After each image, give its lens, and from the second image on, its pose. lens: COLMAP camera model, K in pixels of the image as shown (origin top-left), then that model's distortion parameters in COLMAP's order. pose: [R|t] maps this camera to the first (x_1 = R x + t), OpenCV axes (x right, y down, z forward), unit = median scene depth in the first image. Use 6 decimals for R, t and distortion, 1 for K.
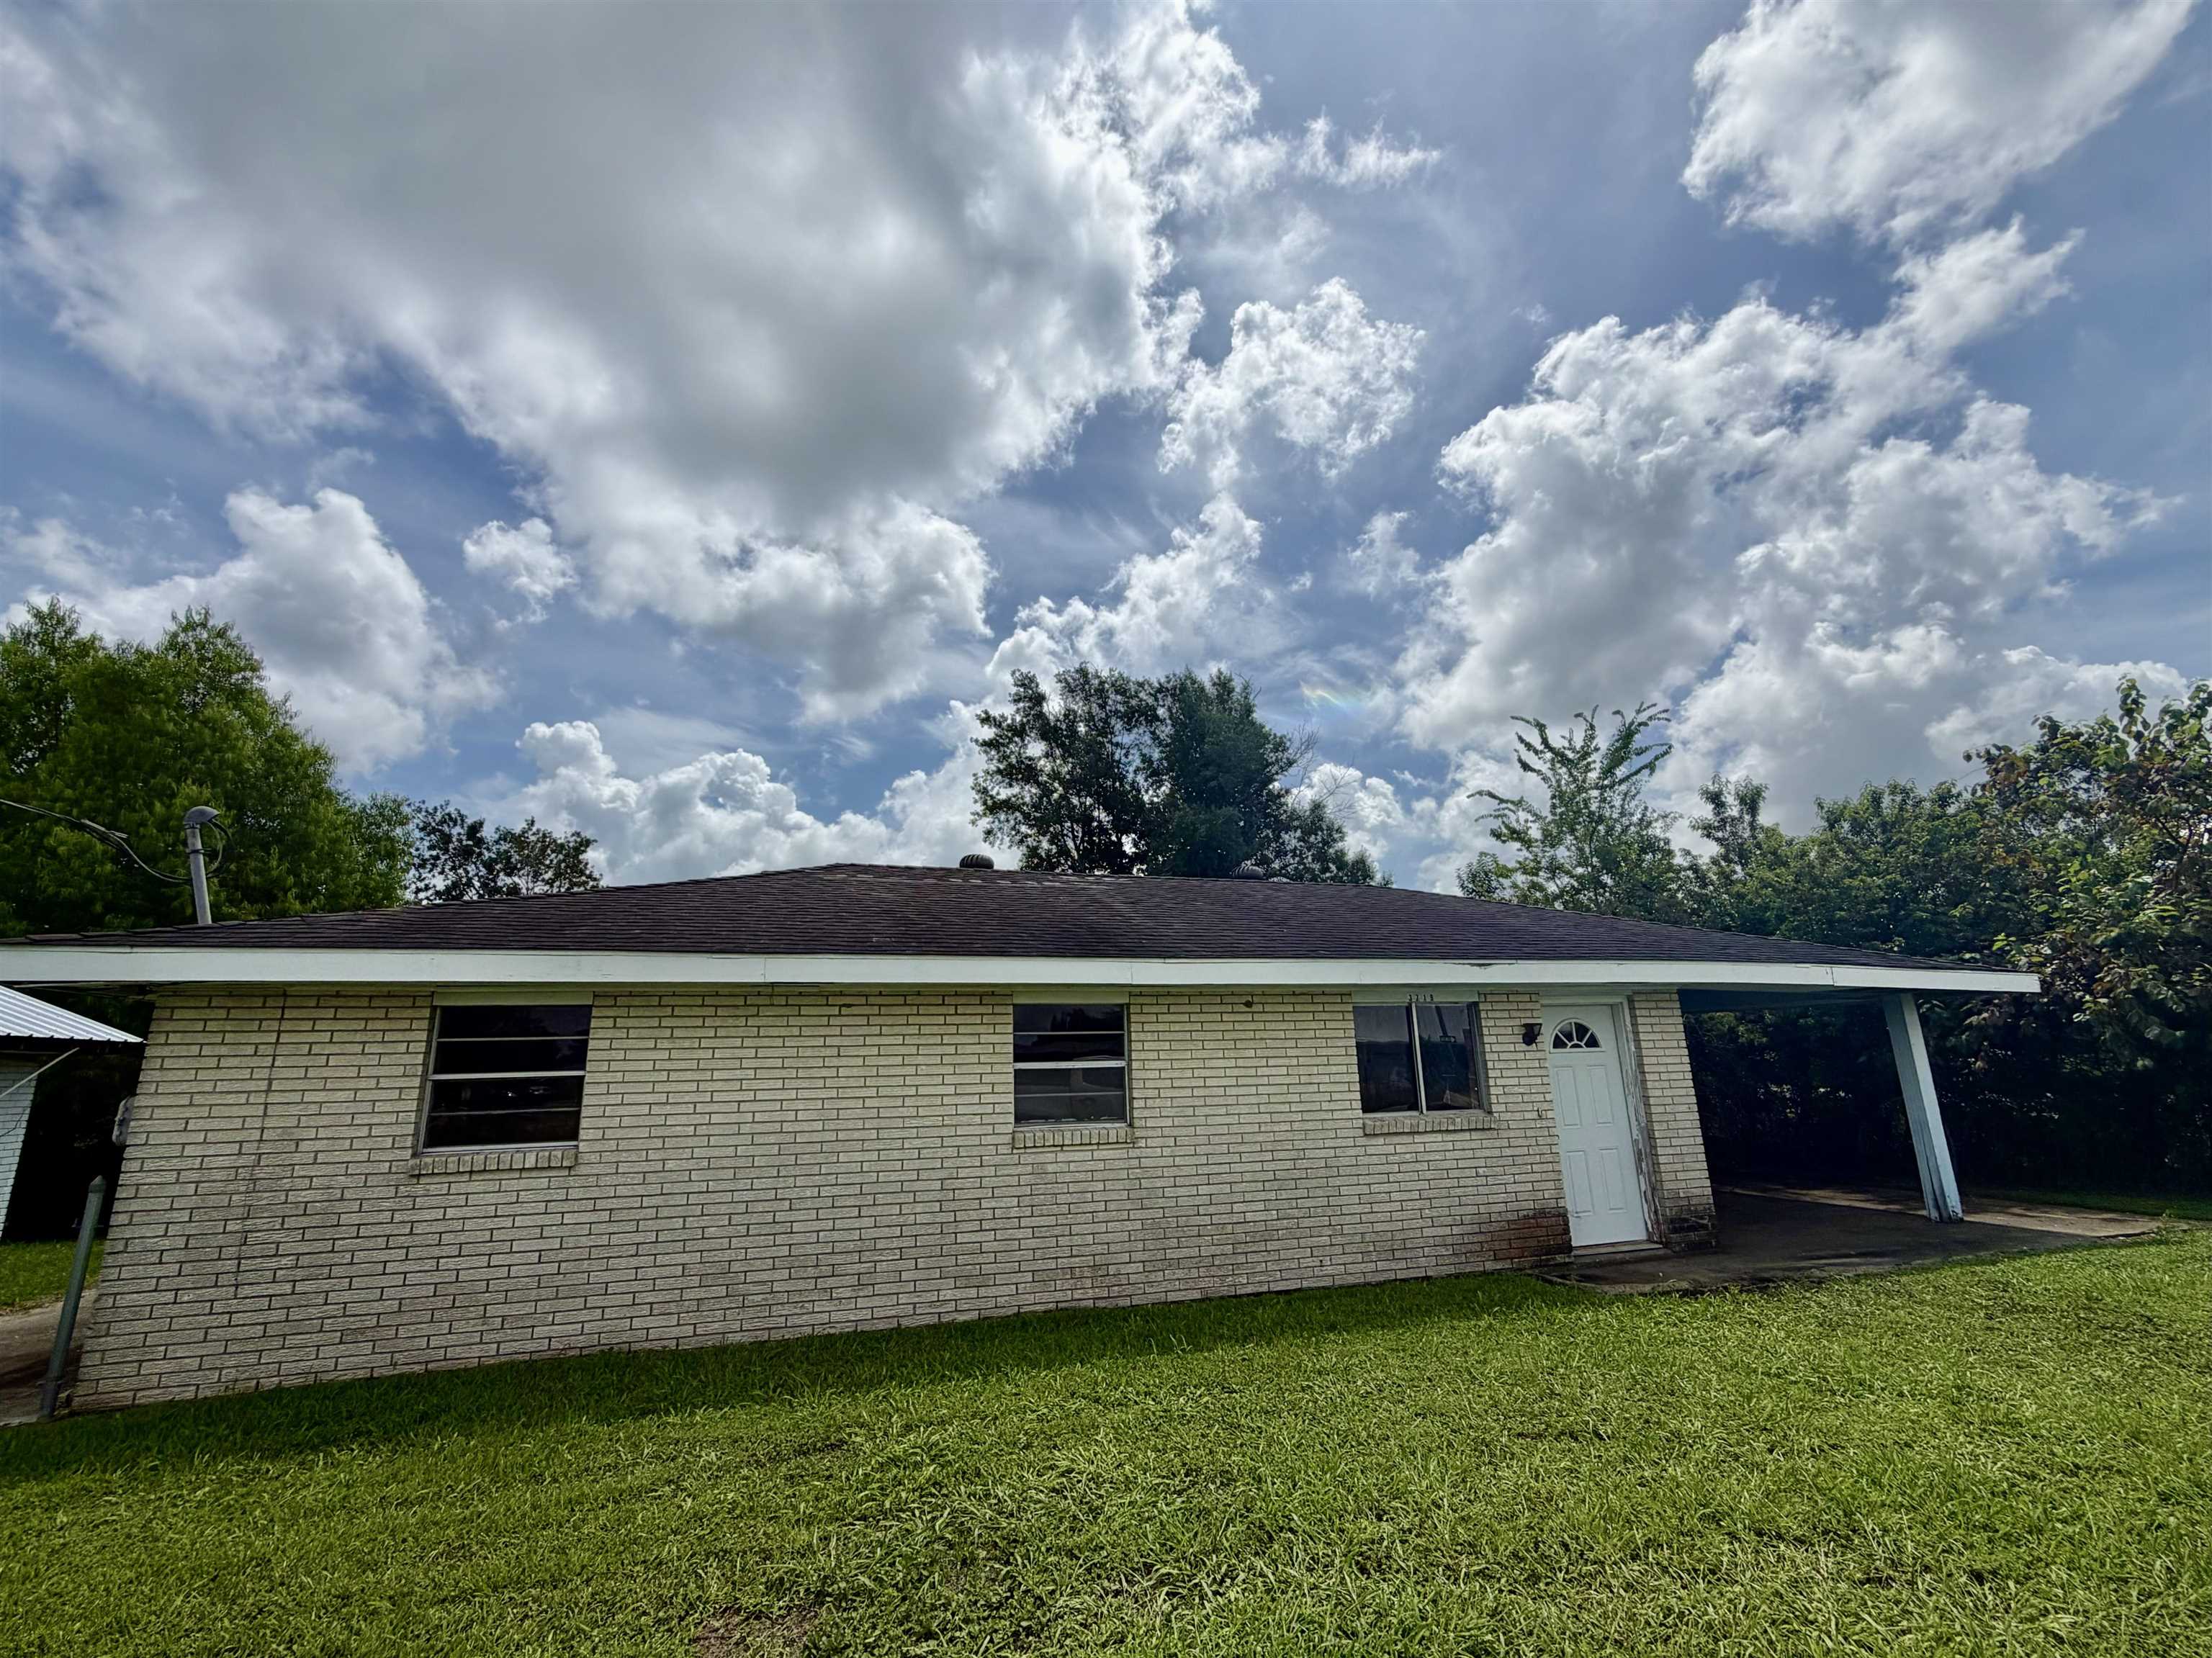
lens RADIAL K [[967.2, 0, 1106.4], [0, 967.2, 822.5], [0, 0, 1]] dist [0.002101, -0.000722]
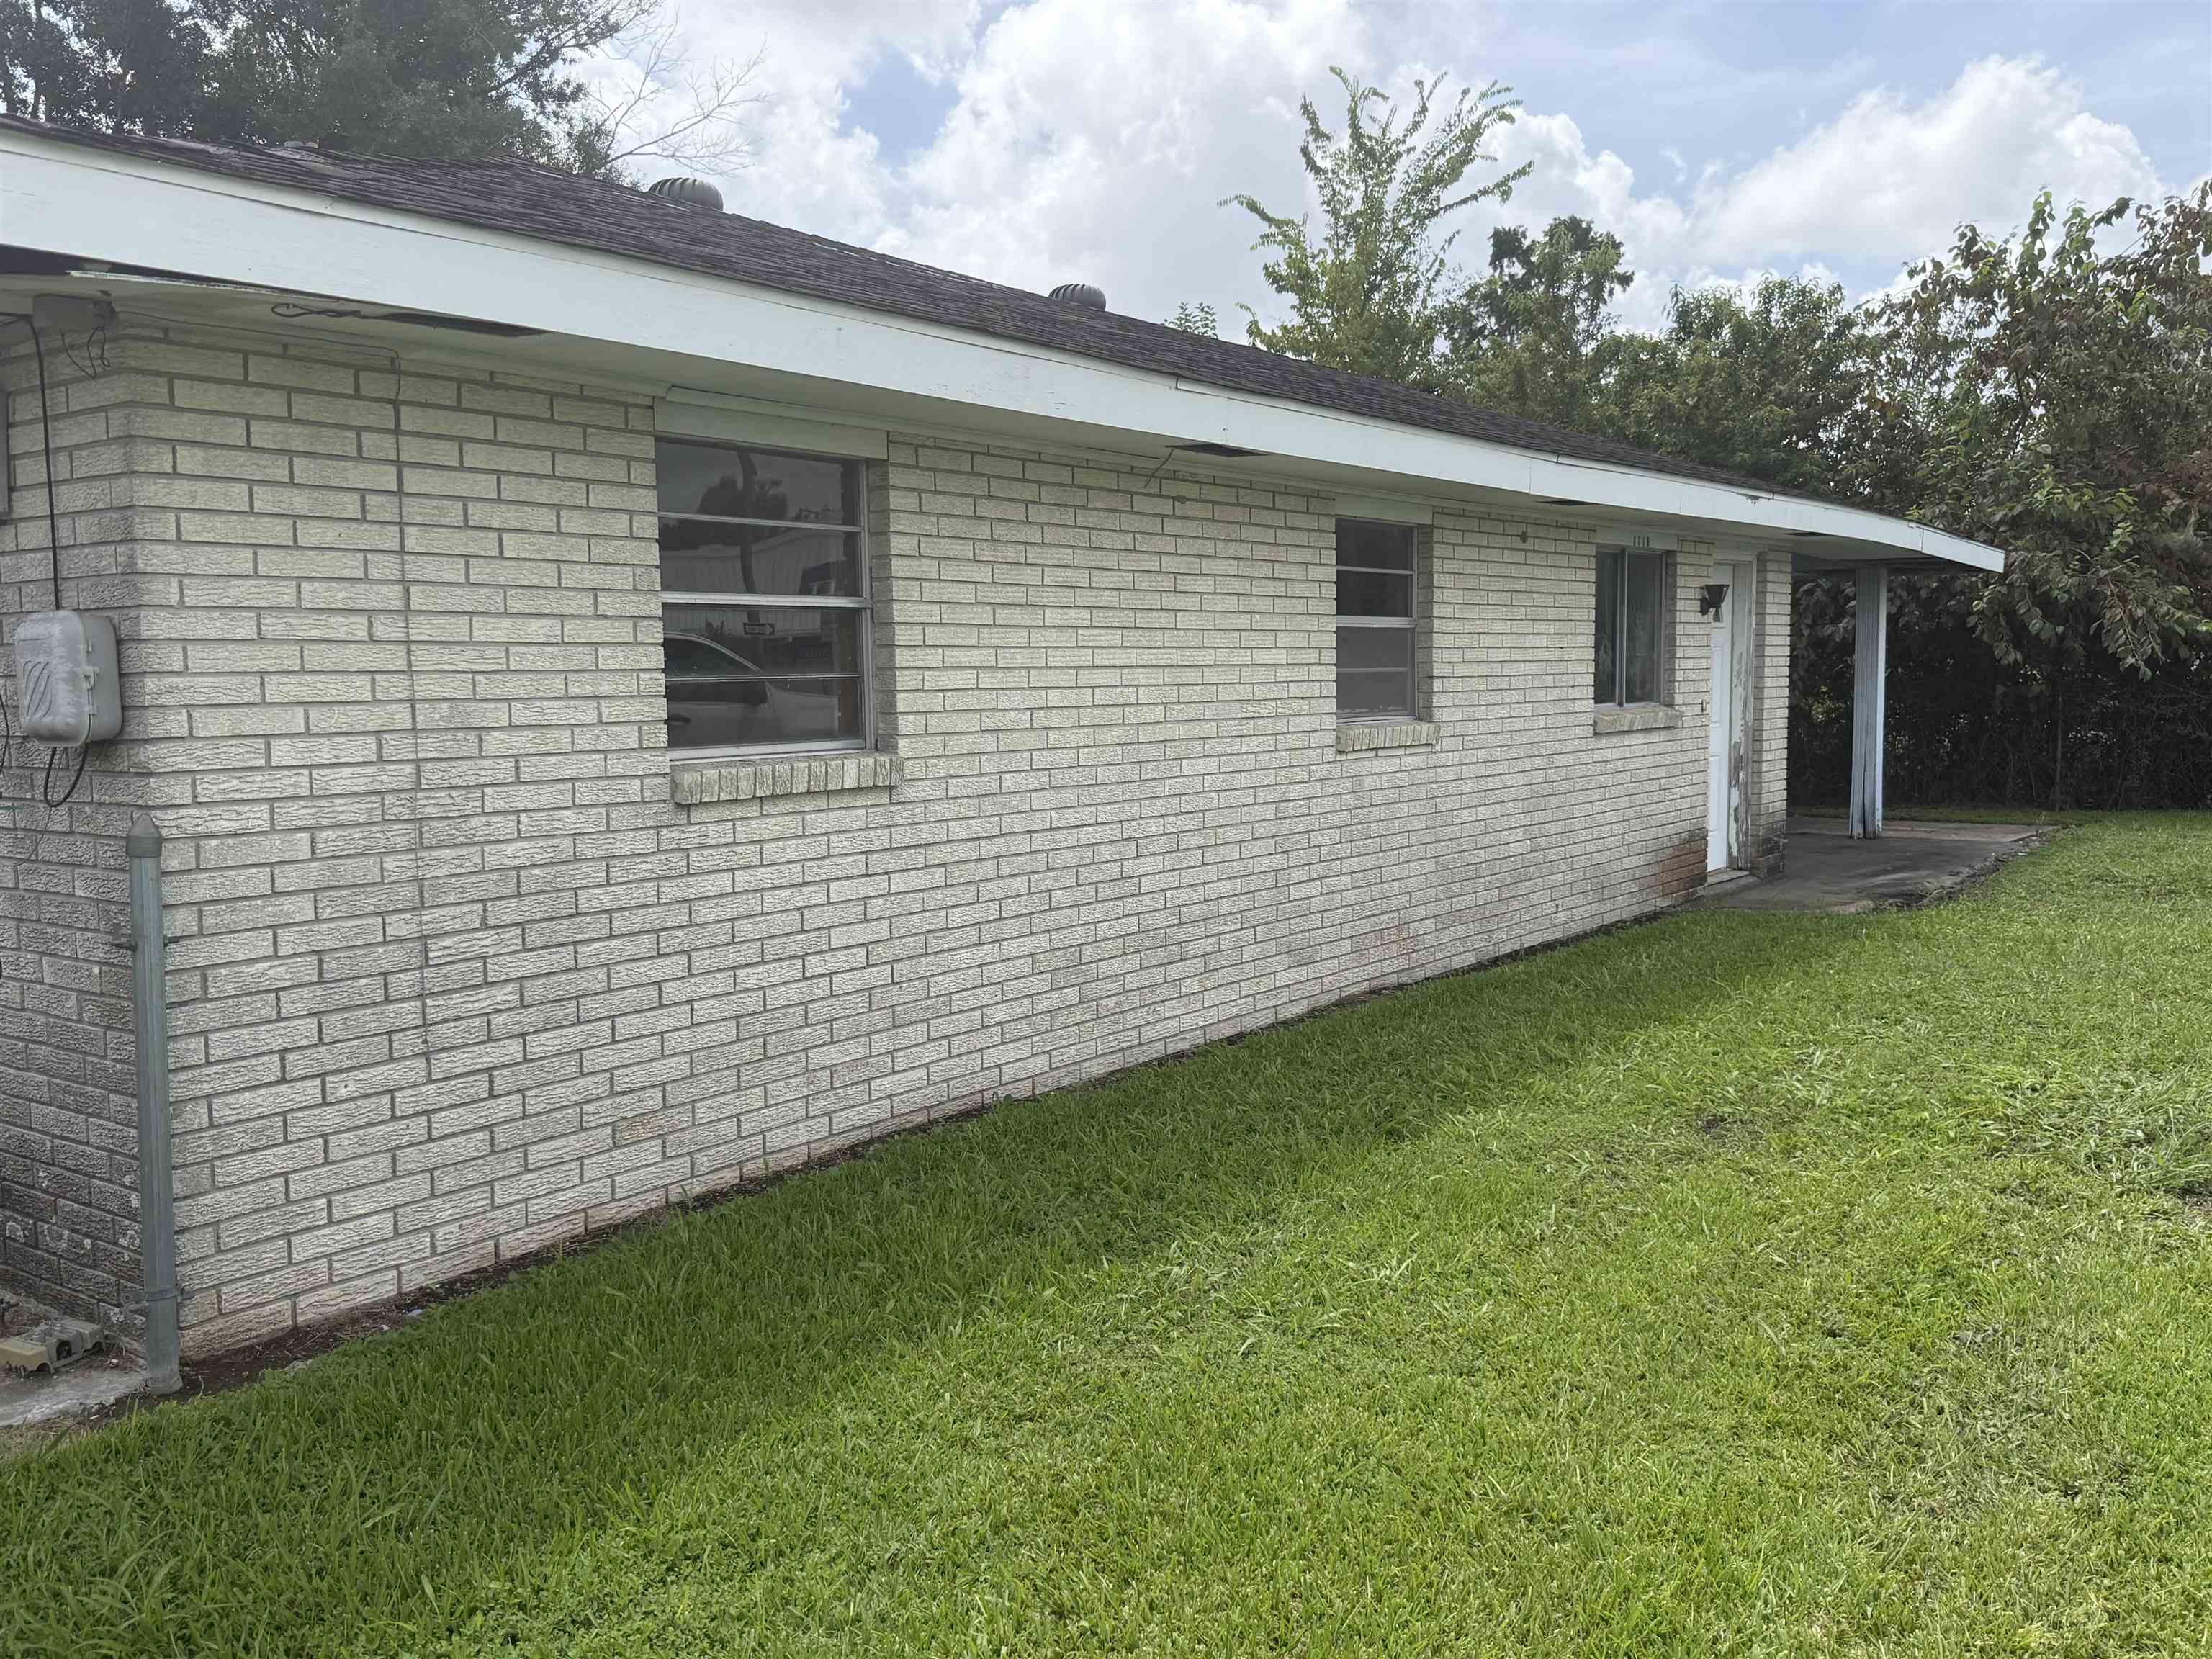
lens RADIAL K [[1922.8, 0, 1116.8], [0, 1922.8, 817.1], [0, 0, 1]] dist [0.118816, -0.205446]
pose [[0.789614, -0.032443, 0.612746, -1.078243], [-0.159061, 0.953644, 0.255465, 0.101729], [-0.592629, -0.299183, 0.747850, 0.191653]]
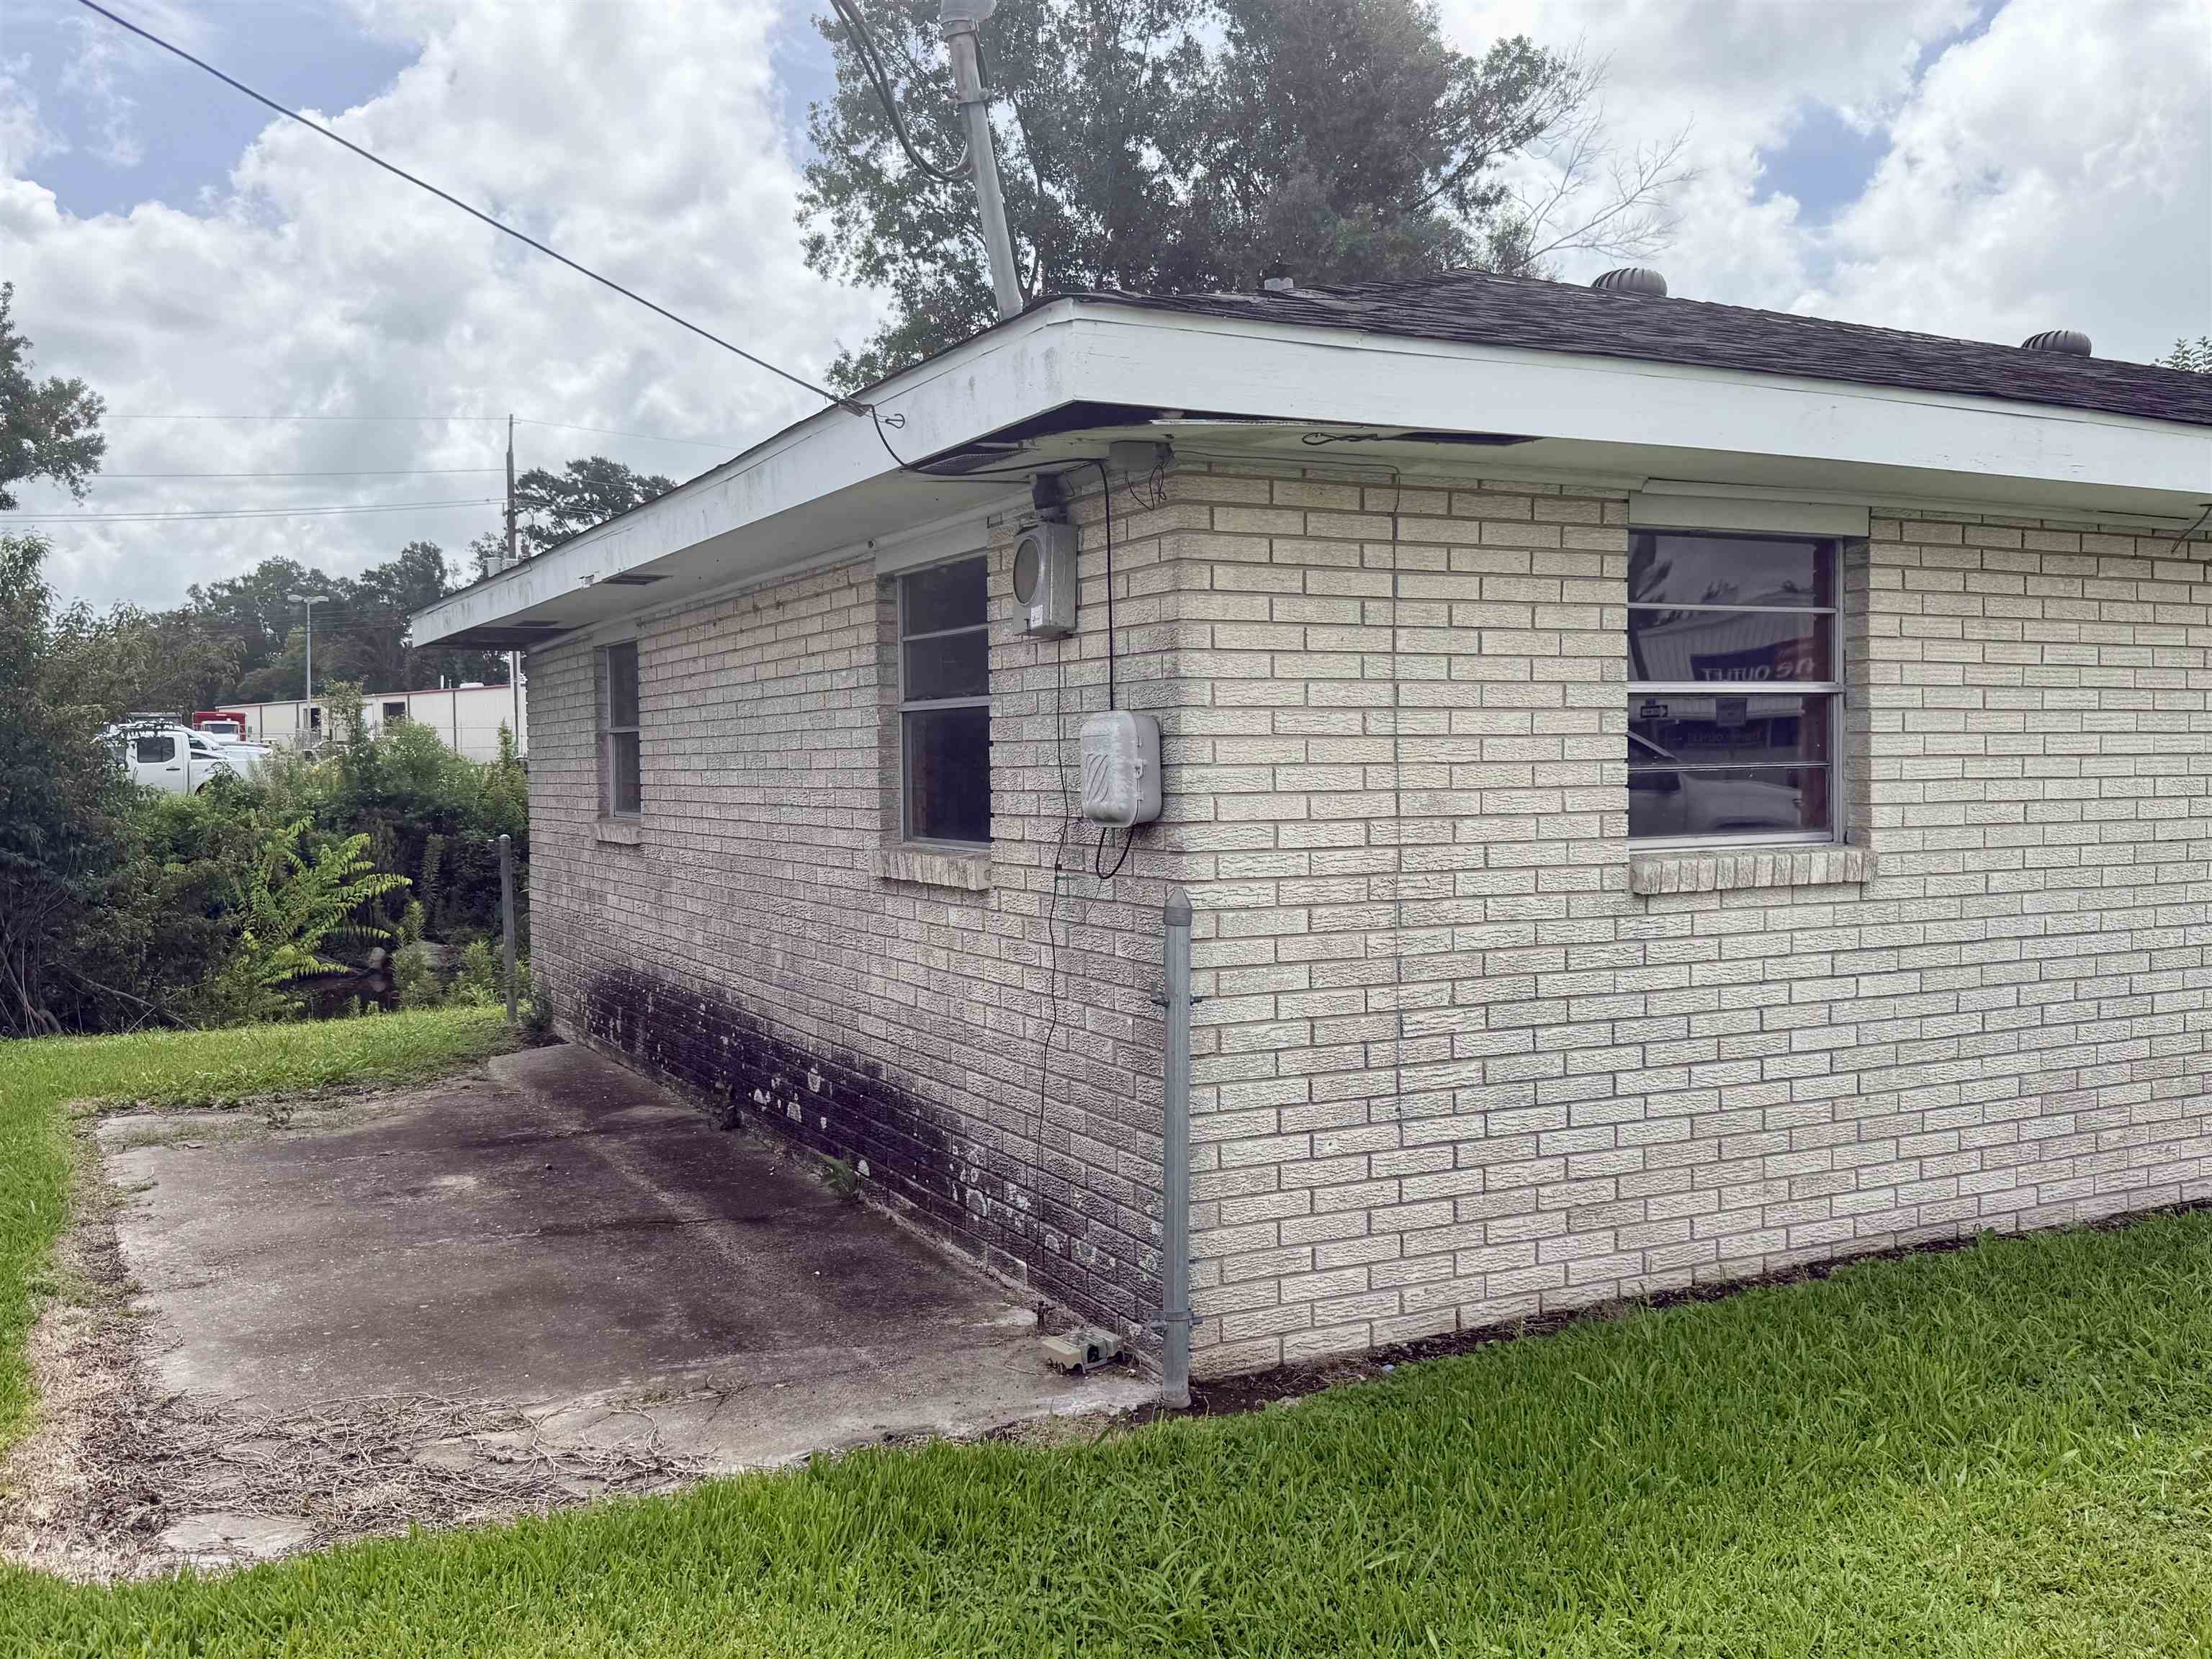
lens RADIAL K [[1922.8, 0, 1065.5], [0, 1922.8, 826.1], [0, 0, 1]] dist [0.118816, -0.205446]
pose [[0.982182, 0.008907, 0.187721, -1.116568], [-0.060630, 0.960484, 0.271653, 0.099817], [-0.177884, -0.278194, 0.943910, 0.194493]]
